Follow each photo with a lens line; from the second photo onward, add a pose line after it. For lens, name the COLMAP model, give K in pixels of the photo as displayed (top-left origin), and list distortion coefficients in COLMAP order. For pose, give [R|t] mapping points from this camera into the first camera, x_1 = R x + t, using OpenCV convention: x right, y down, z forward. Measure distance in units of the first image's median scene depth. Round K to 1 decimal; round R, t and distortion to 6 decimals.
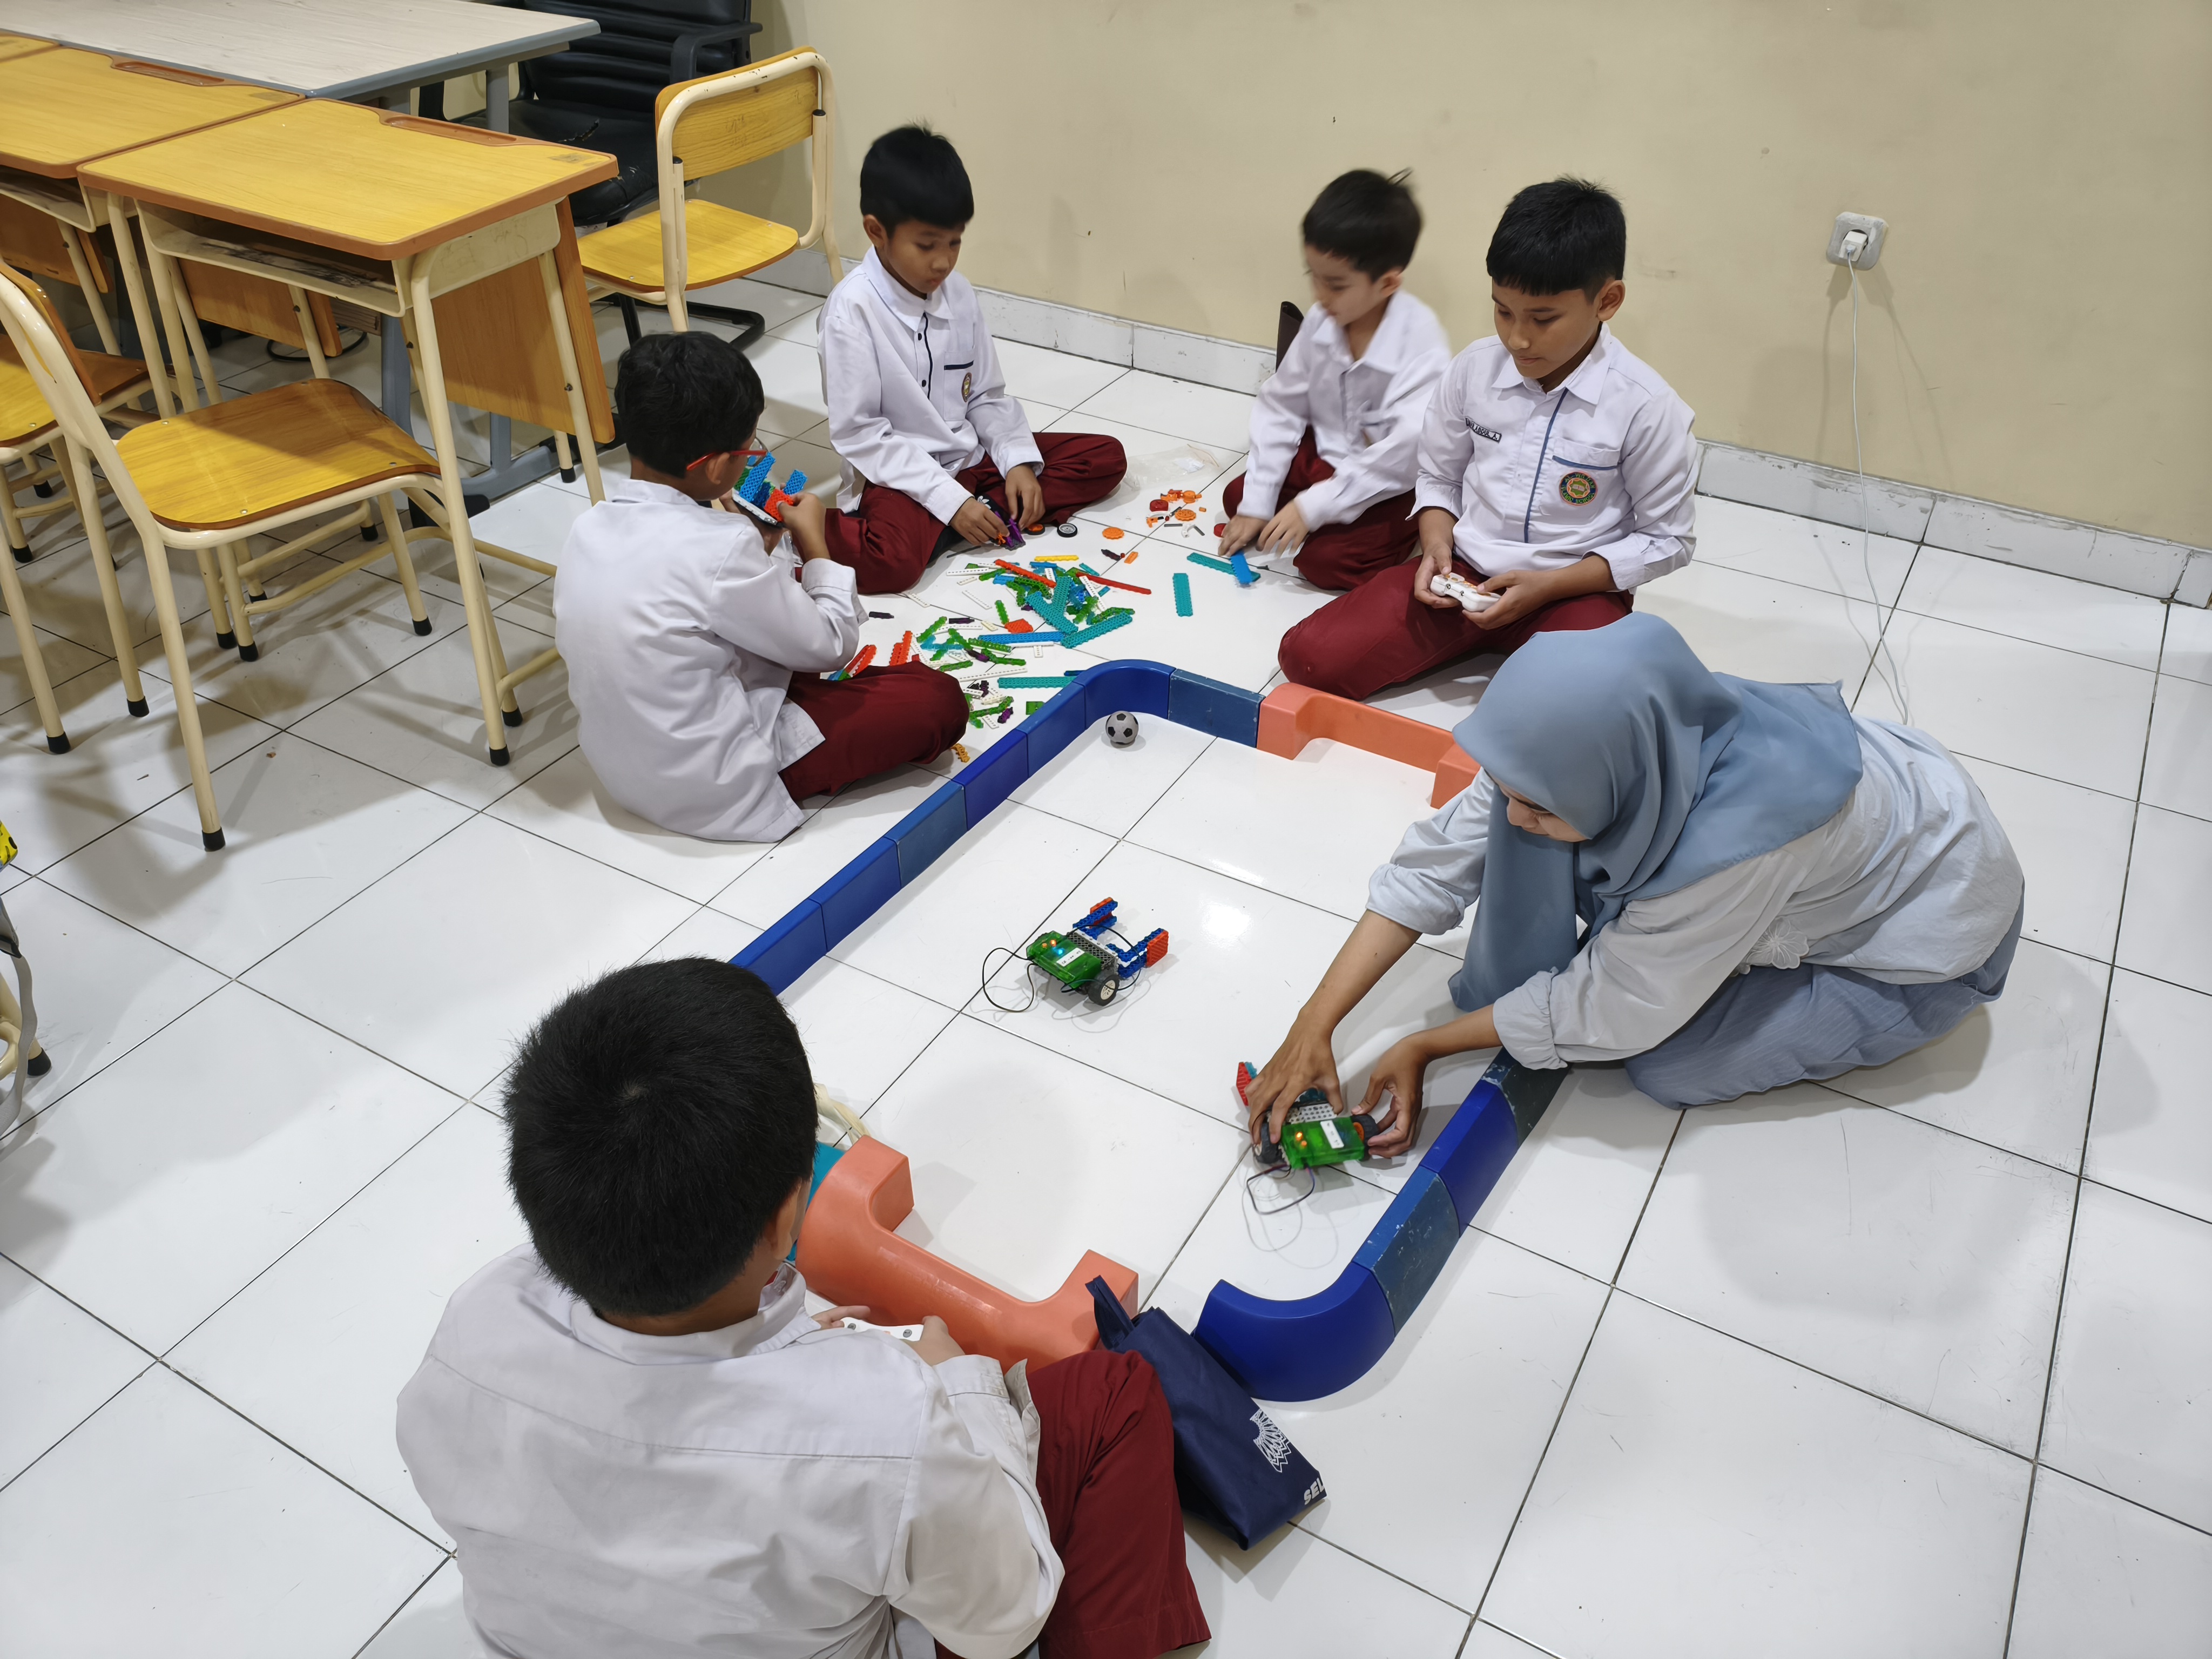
lens RADIAL K [[1684.5, 0, 1104.1], [0, 1684.5, 822.0], [0, 0, 1]] dist [-0.001302, -0.018566]
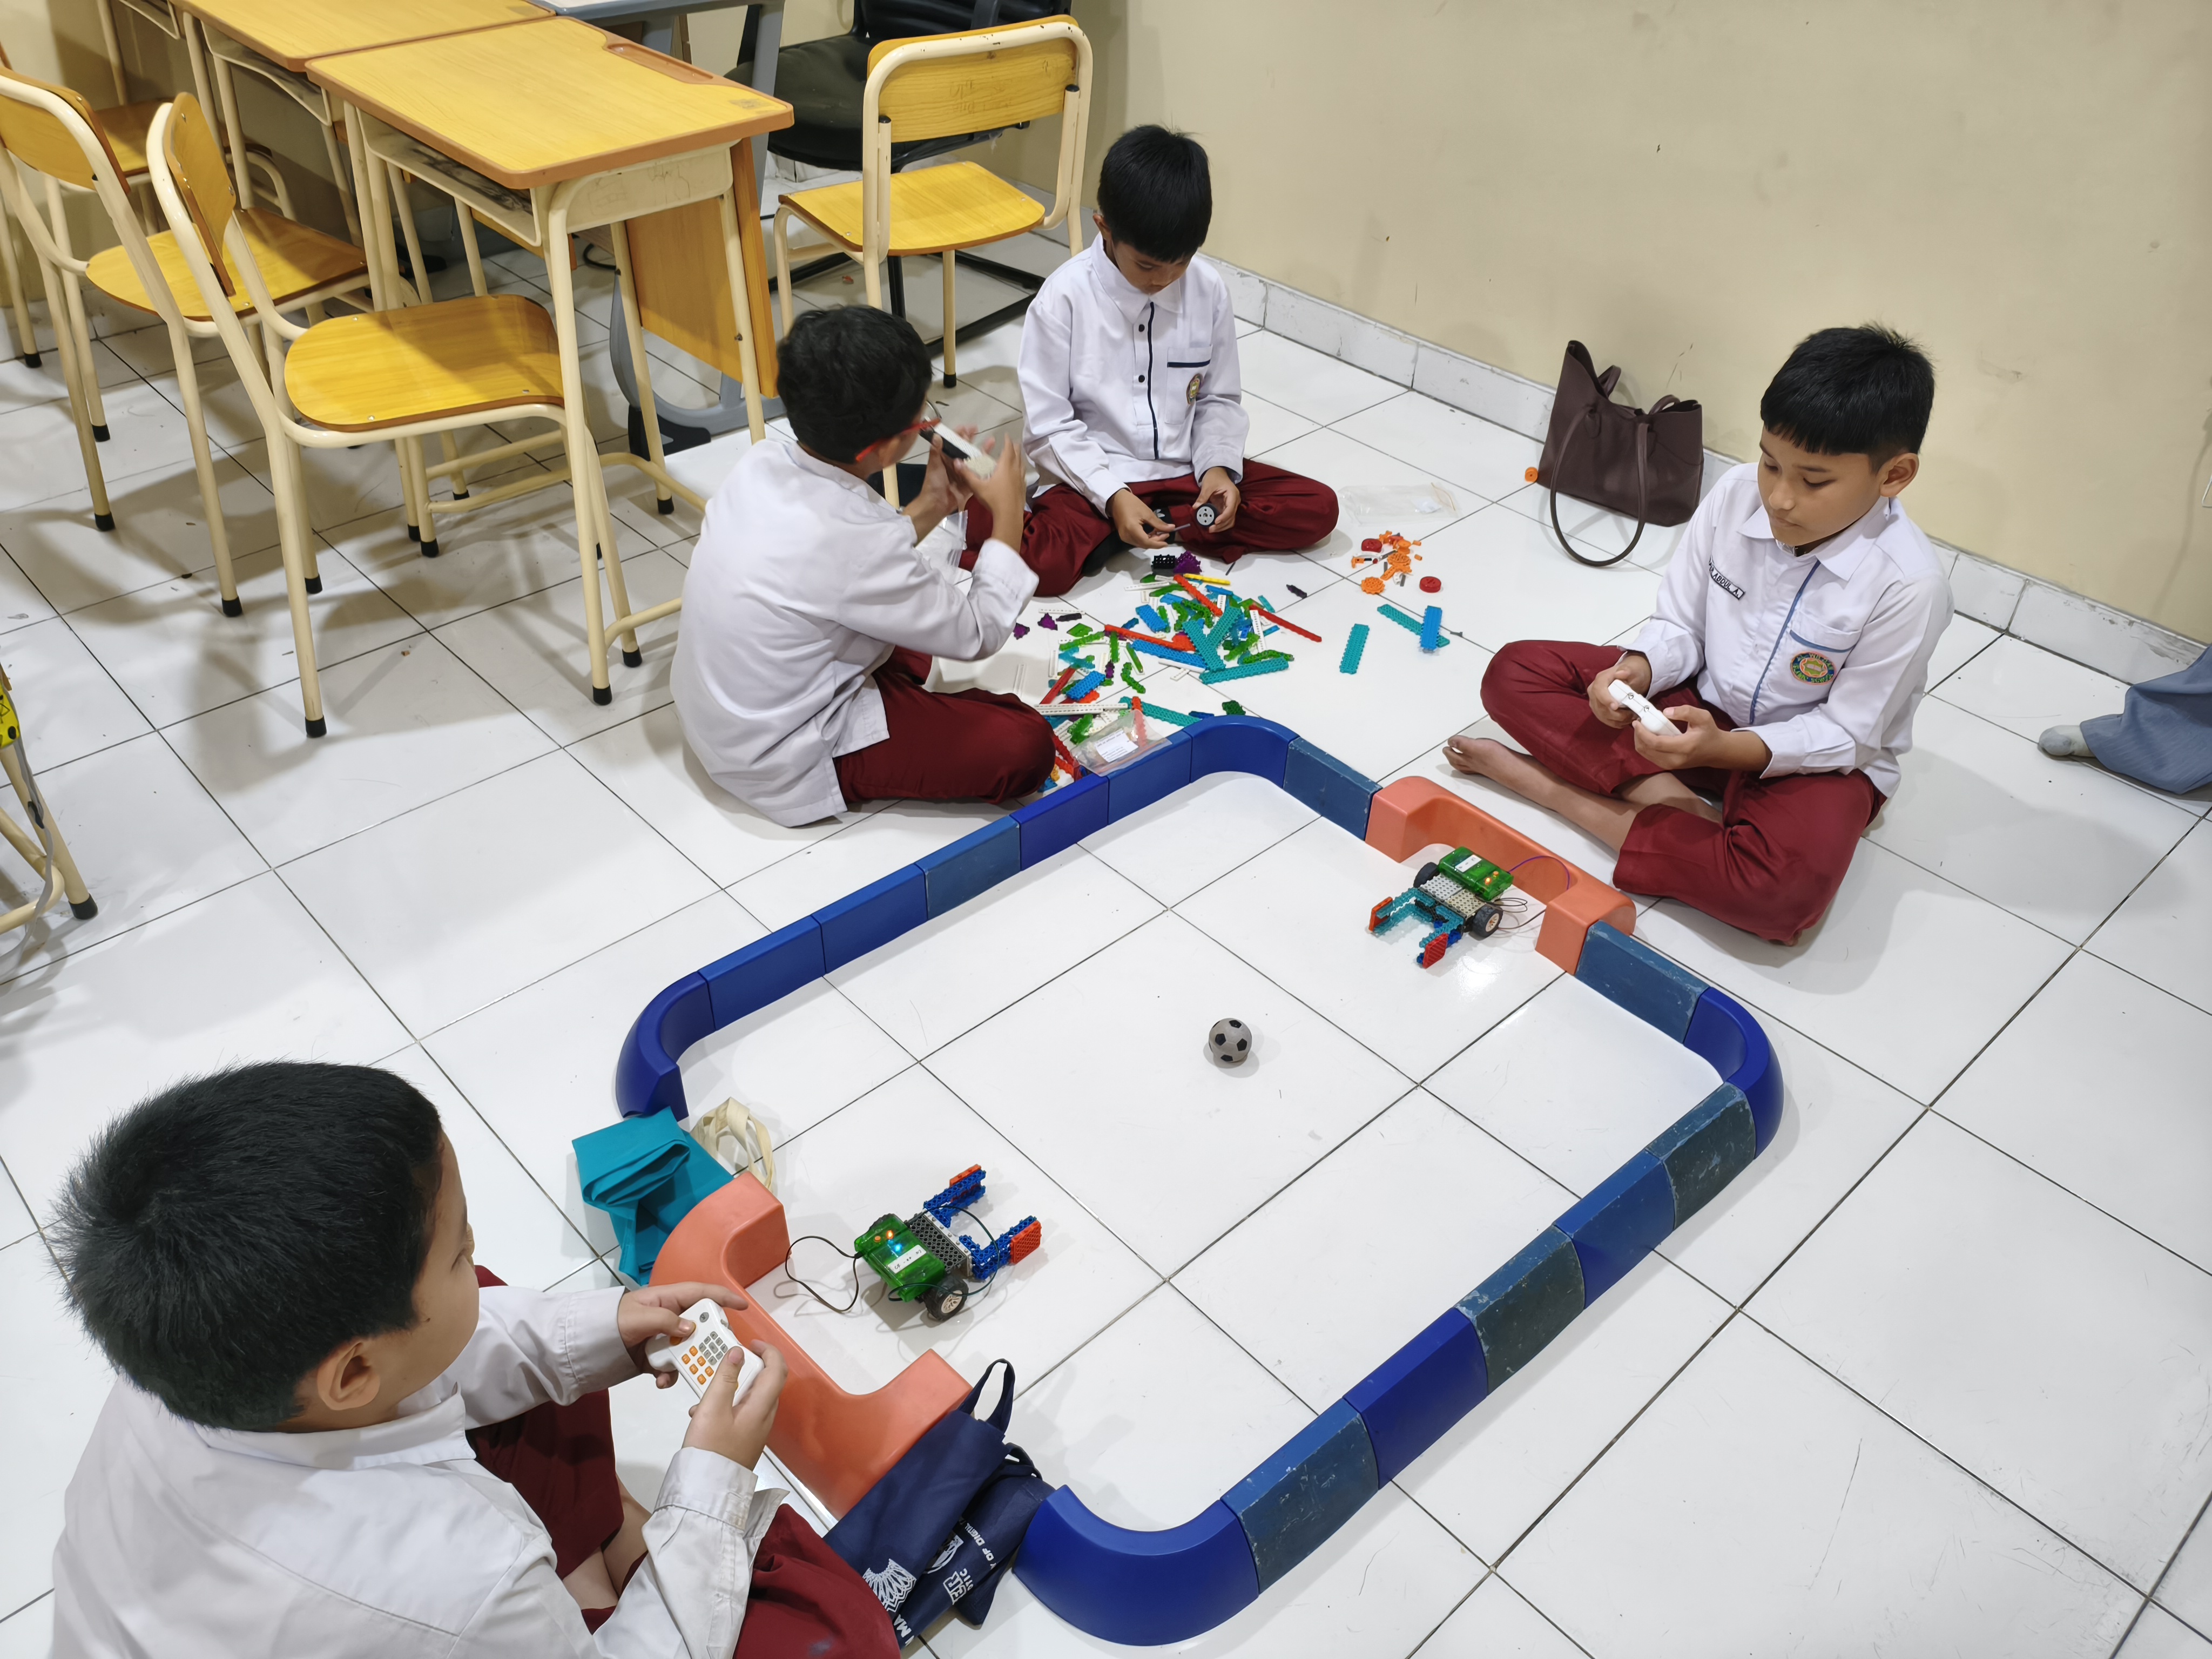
lens RADIAL K [[1684.5, 0, 1101.2], [0, 1684.5, 836.9], [0, 0, 1]] dist [-0.001302, -0.018566]
pose [[0.953847, 0.199264, -0.224655, 0.158037], [-0.193554, 0.979944, 0.047395, -0.058200], [0.229593, -0.001725, 0.973285, 0.091091]]
